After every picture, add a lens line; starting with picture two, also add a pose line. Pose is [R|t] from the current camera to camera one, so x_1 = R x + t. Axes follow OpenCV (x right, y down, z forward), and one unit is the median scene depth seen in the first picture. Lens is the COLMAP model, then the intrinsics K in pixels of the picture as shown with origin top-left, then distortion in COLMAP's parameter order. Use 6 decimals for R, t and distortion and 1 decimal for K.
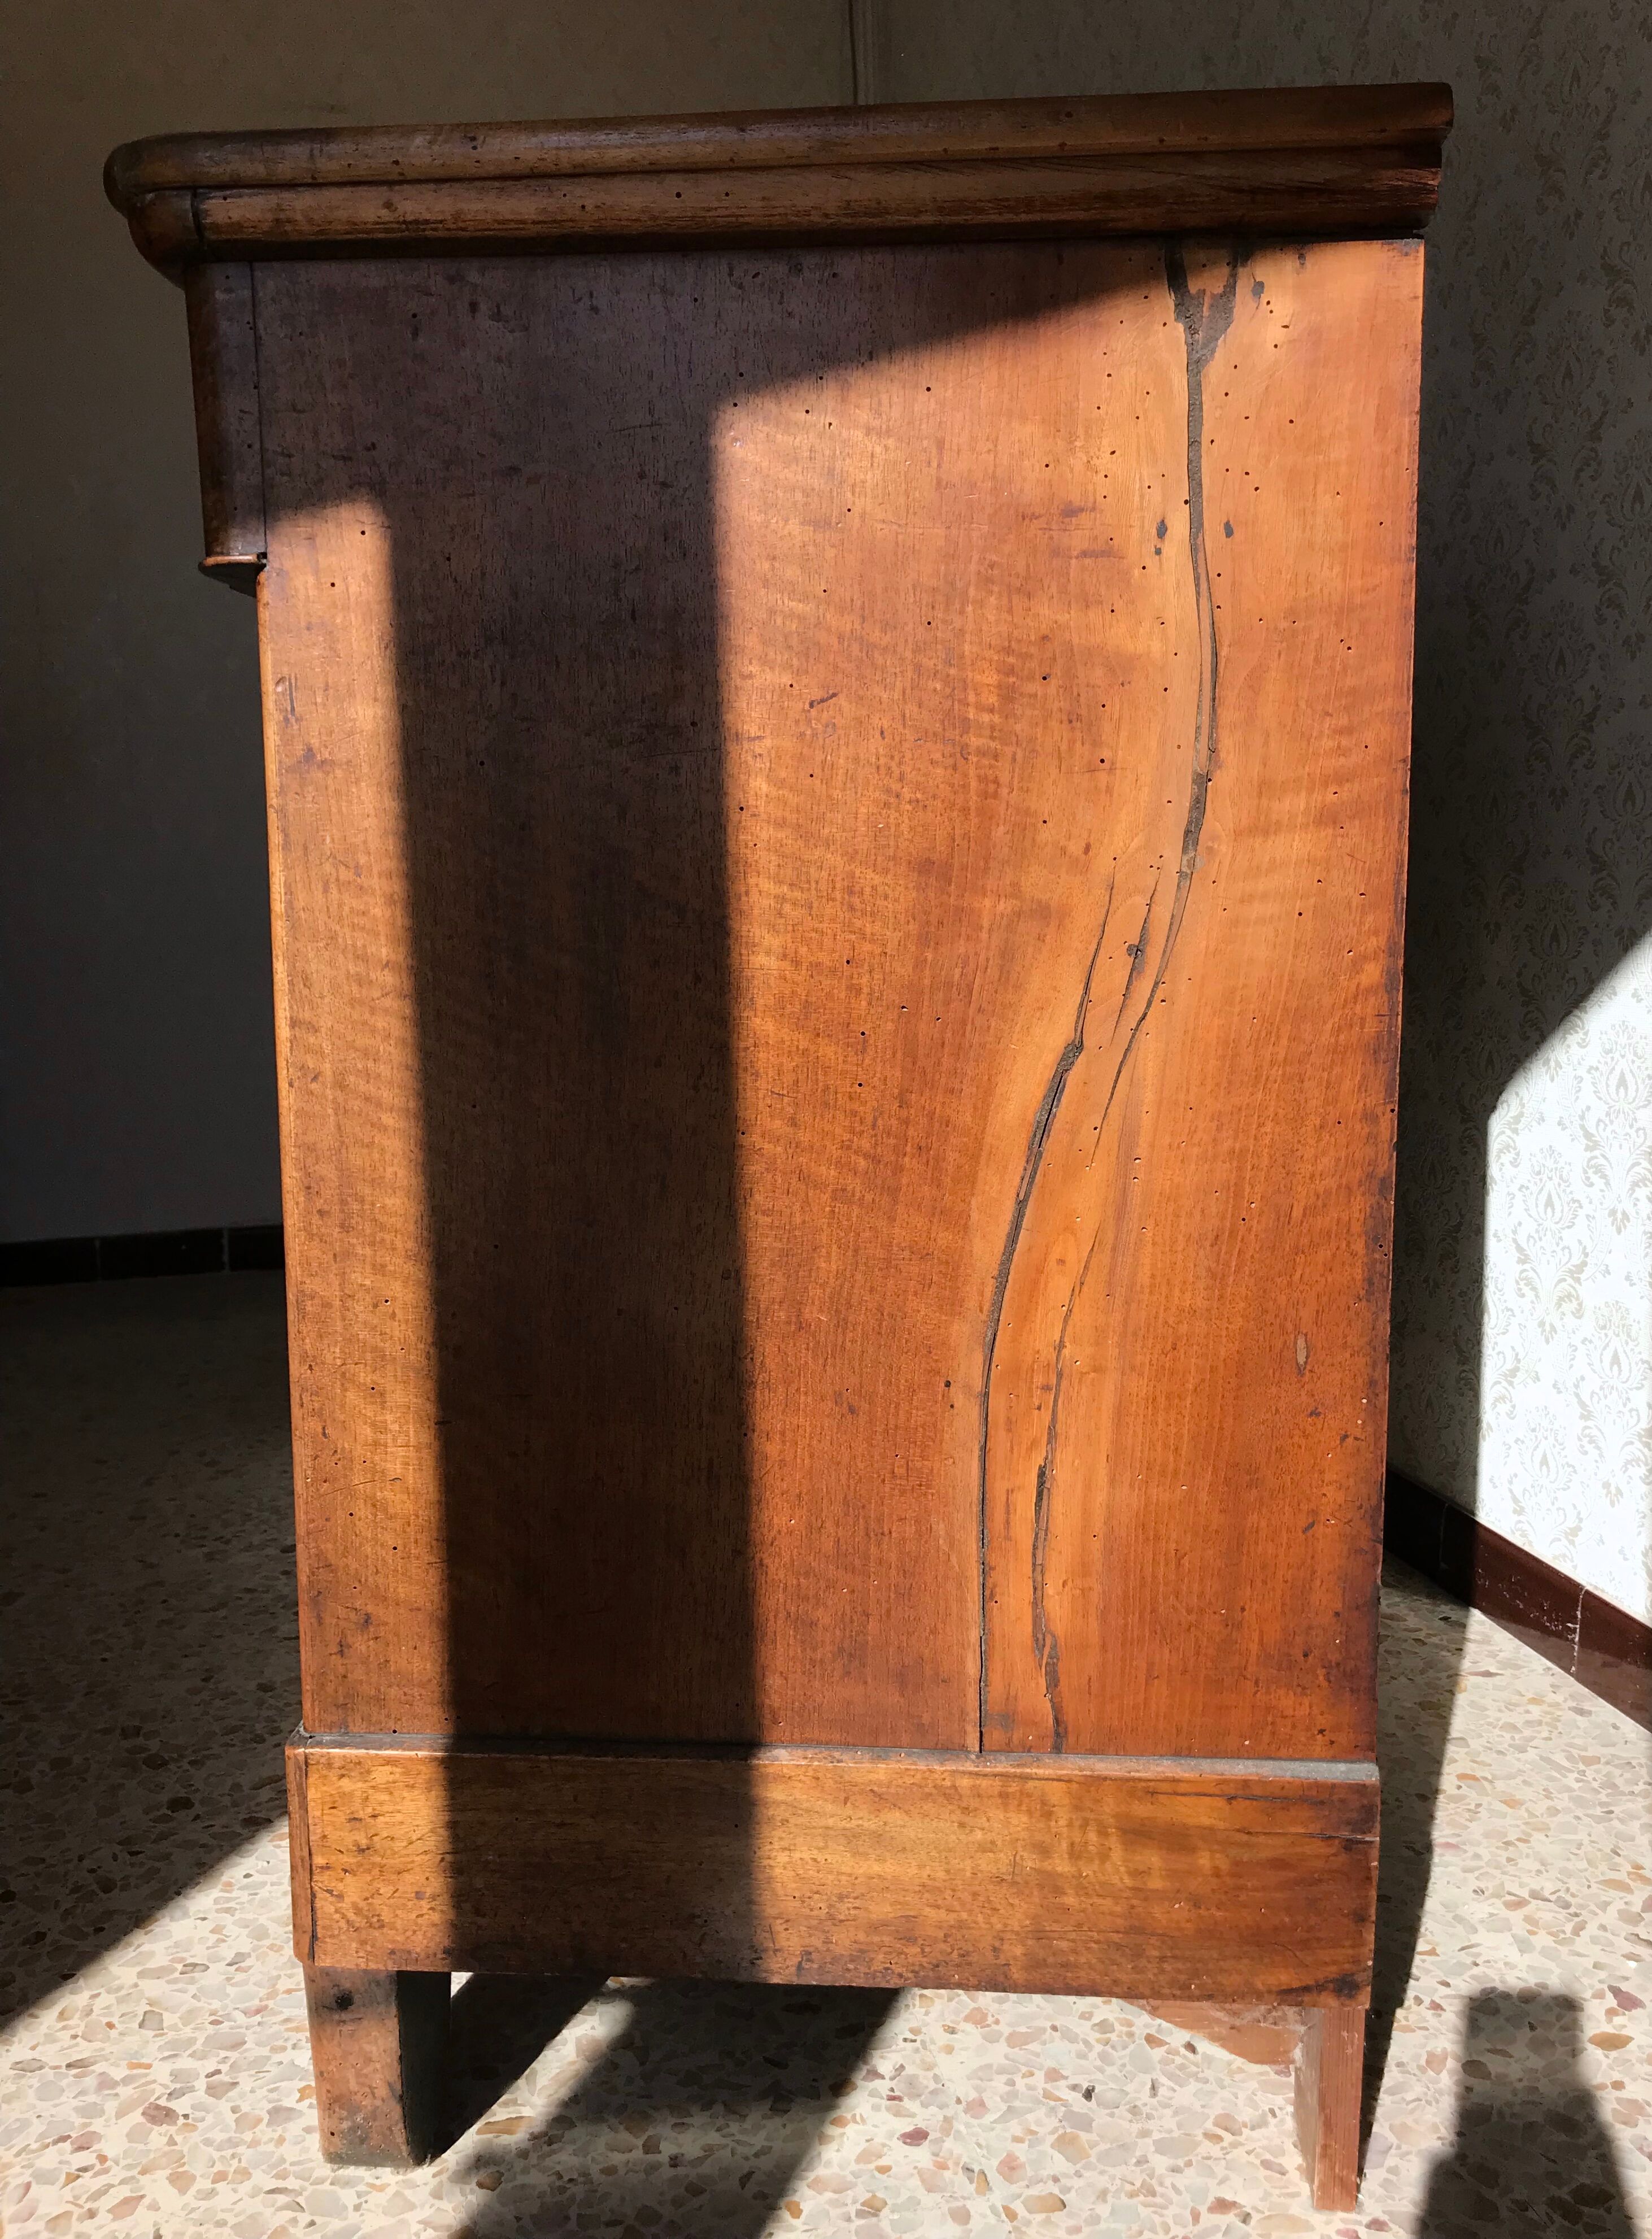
lens RADIAL K [[1781.4, 0, 869.7], [0, 1781.4, 1116.8], [0, 0, 1]] dist [-0.012236, 0.001213]
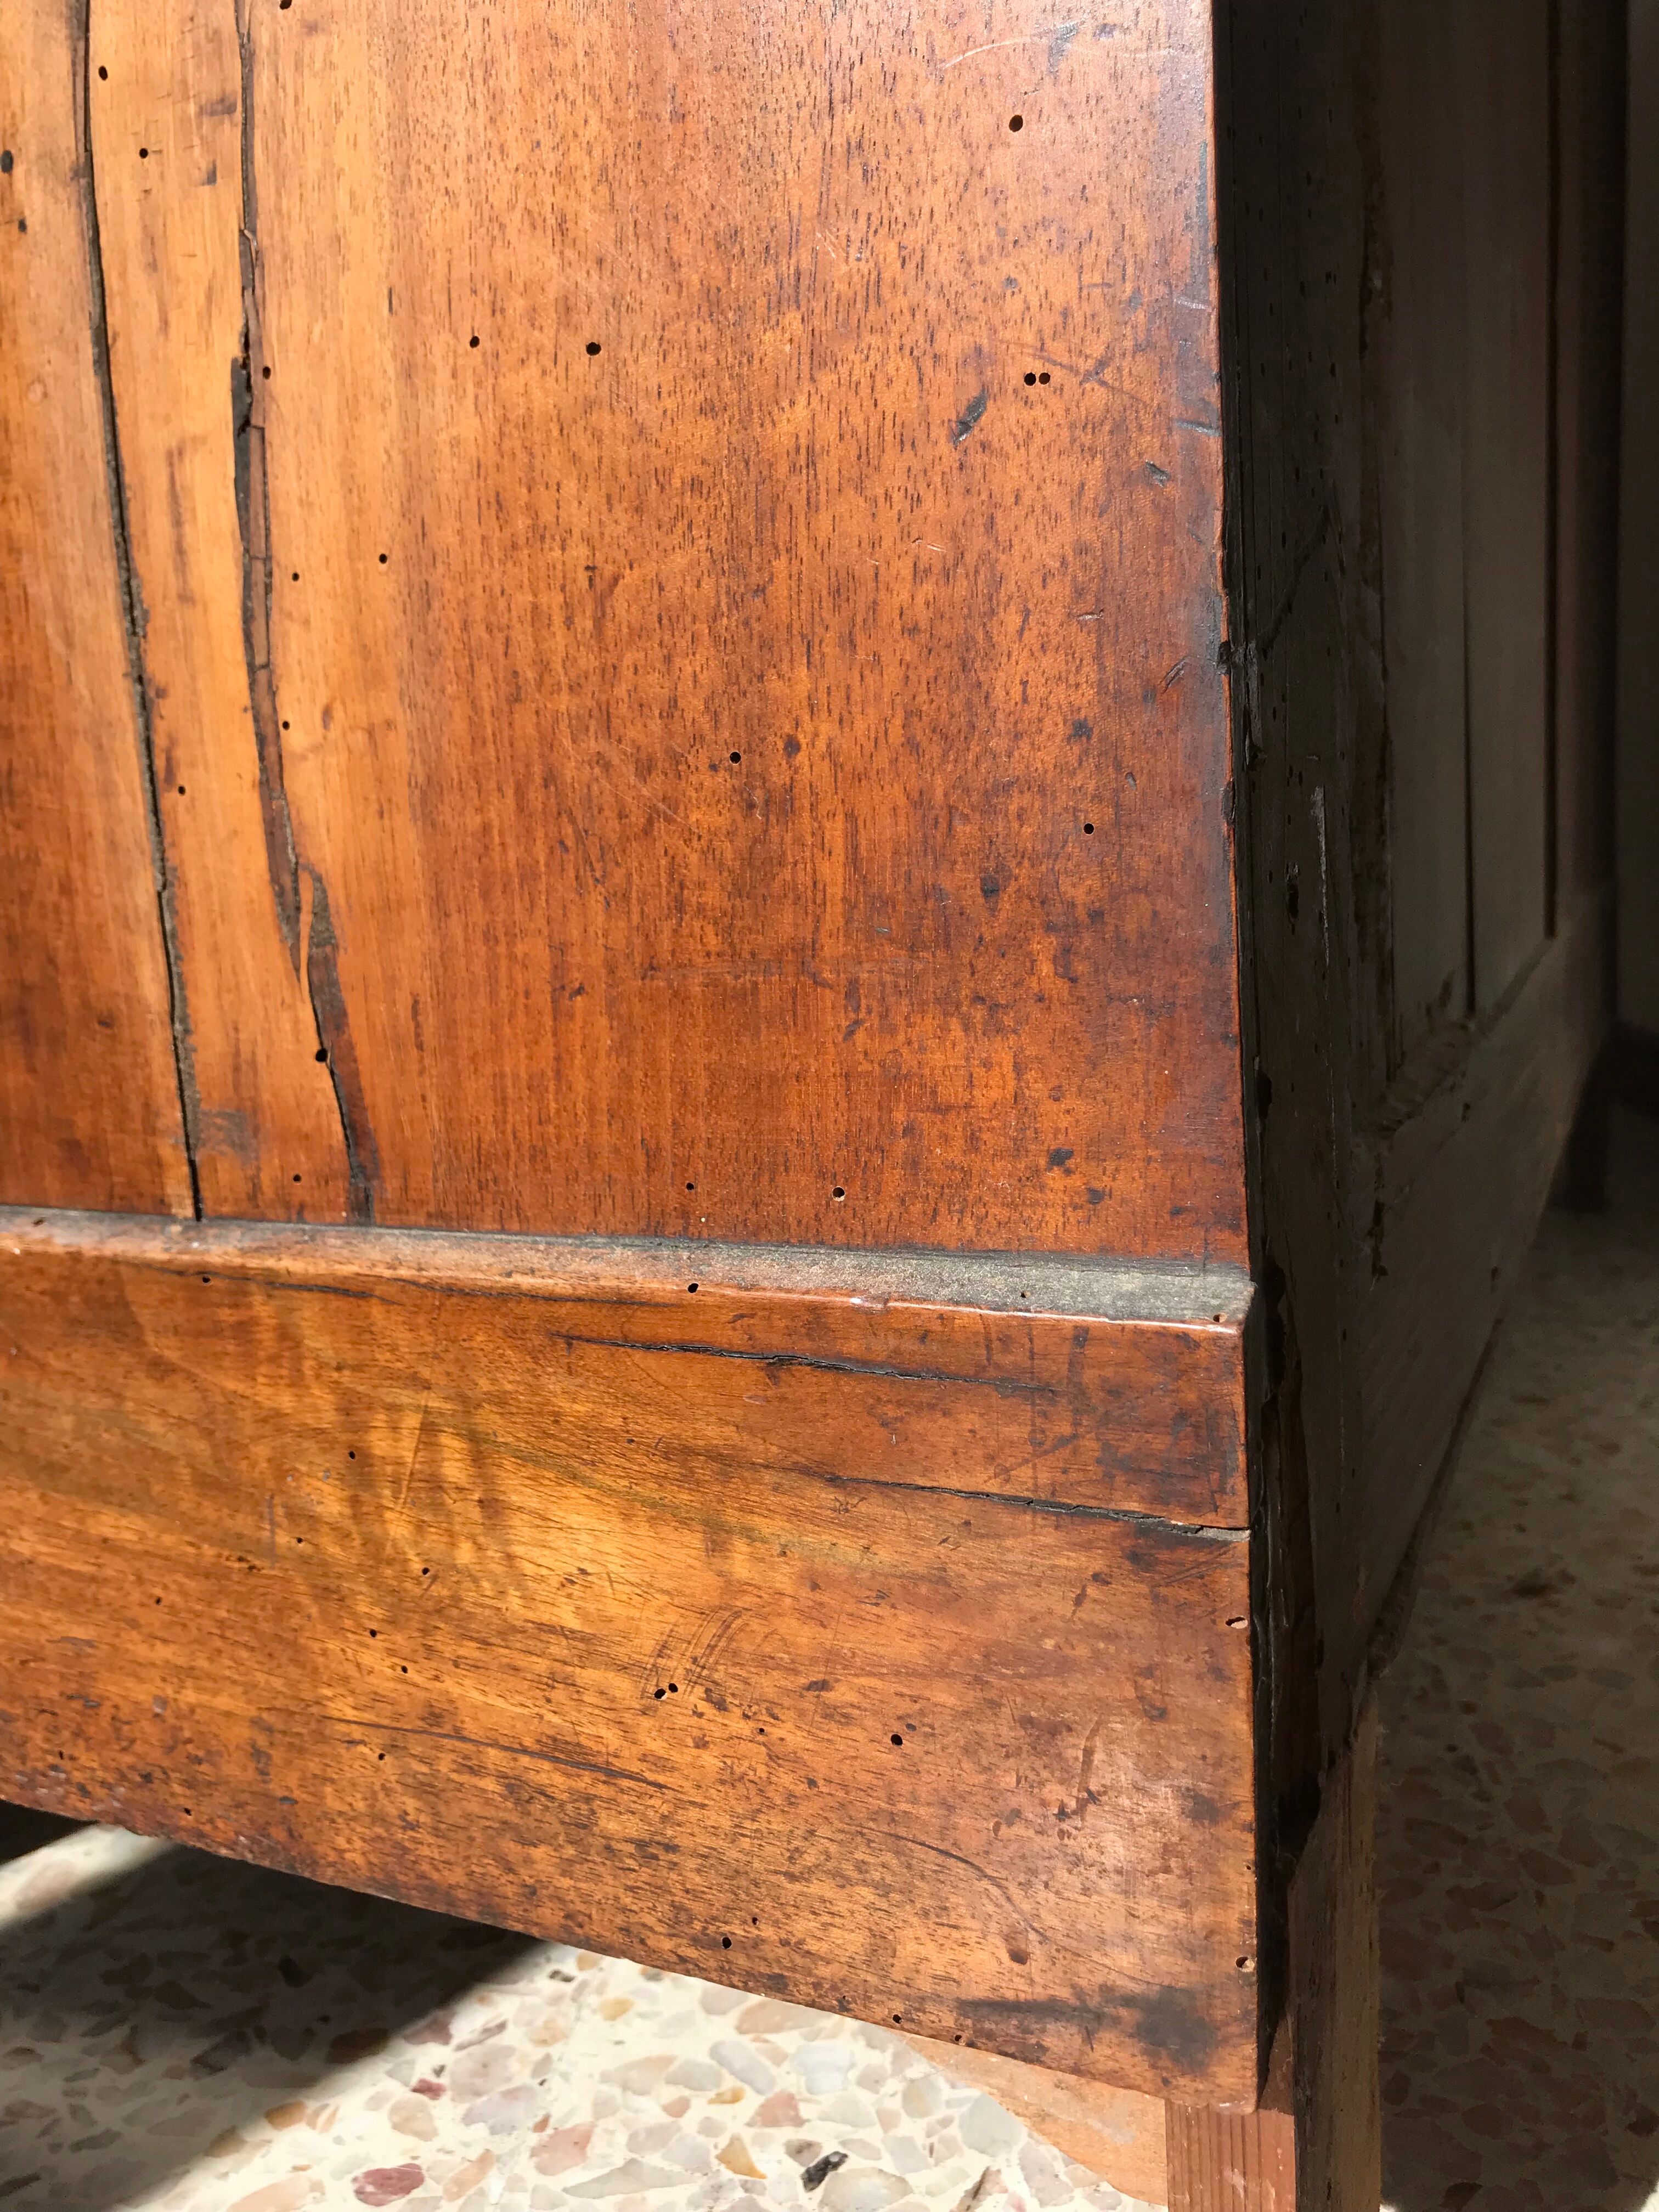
lens RADIAL K [[1811.3, 0, 829.5], [0, 1811.3, 1106.0], [0, 0, 1]] dist [0.042023, -0.083217]
pose [[0.930100, 0.002344, -0.367299, 0.331677], [0.013304, 0.999109, 0.040065, 0.327182], [0.367065, -0.042151, 0.929240, 0.711995]]
